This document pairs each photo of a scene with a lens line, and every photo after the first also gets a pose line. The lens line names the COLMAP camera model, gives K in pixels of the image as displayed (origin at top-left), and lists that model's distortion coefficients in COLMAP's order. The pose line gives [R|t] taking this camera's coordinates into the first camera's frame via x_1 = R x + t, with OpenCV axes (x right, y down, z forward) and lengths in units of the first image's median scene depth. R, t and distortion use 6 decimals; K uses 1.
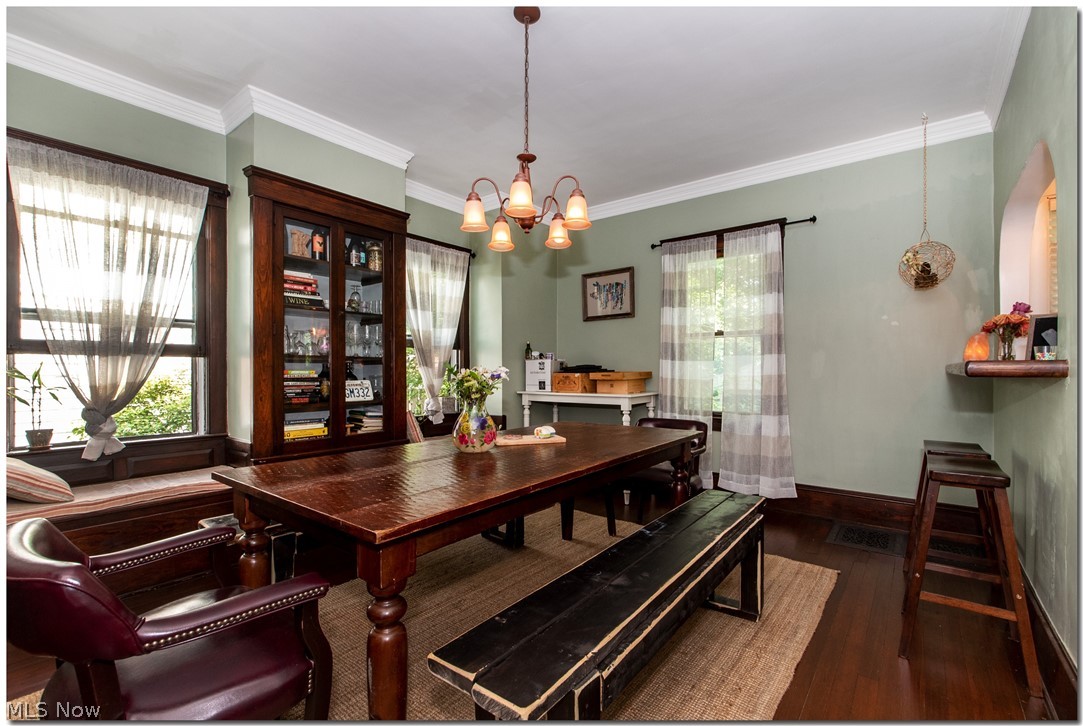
lens RADIAL K [[487.3, 0, 543.1], [0, 487.3, 366.4], [0, 0, 1]] dist [-0.001778, -0.000681]
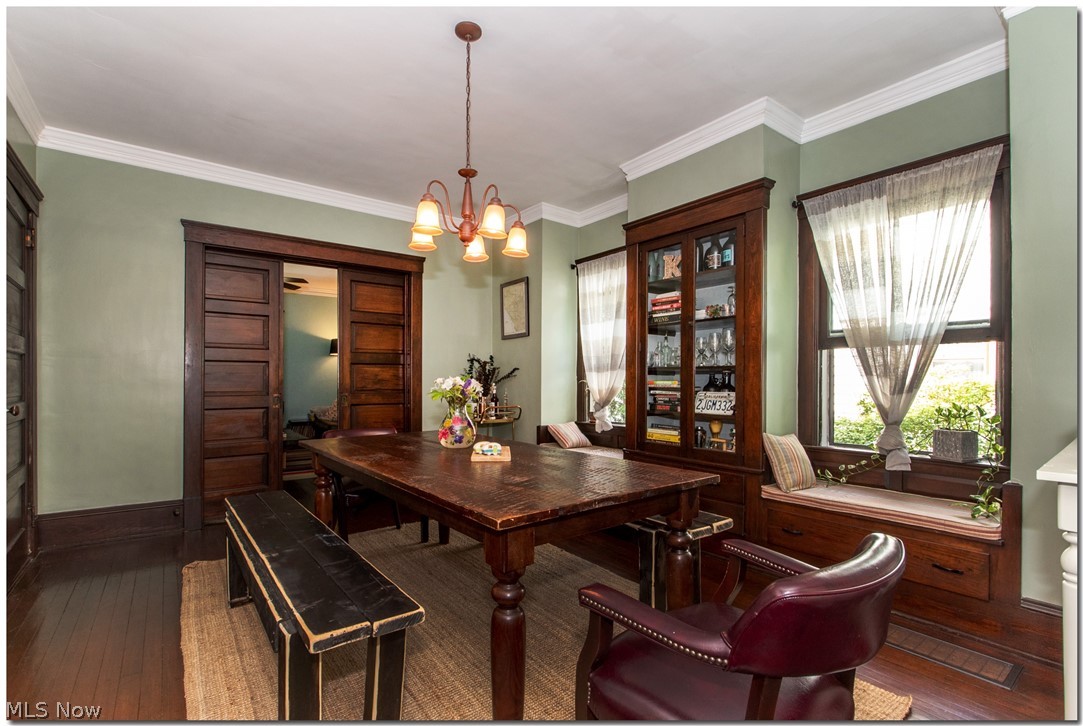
lens RADIAL K [[490.4, 0, 541.1], [0, 490.4, 379.8], [0, 0, 1]] dist [0.000372, -0.000067]
pose [[-0.246920, 0.006193, -0.969016, 0.651267], [0.015416, 0.999878, 0.002462, -0.001698], [0.968913, -0.014330, -0.246986, 0.980655]]
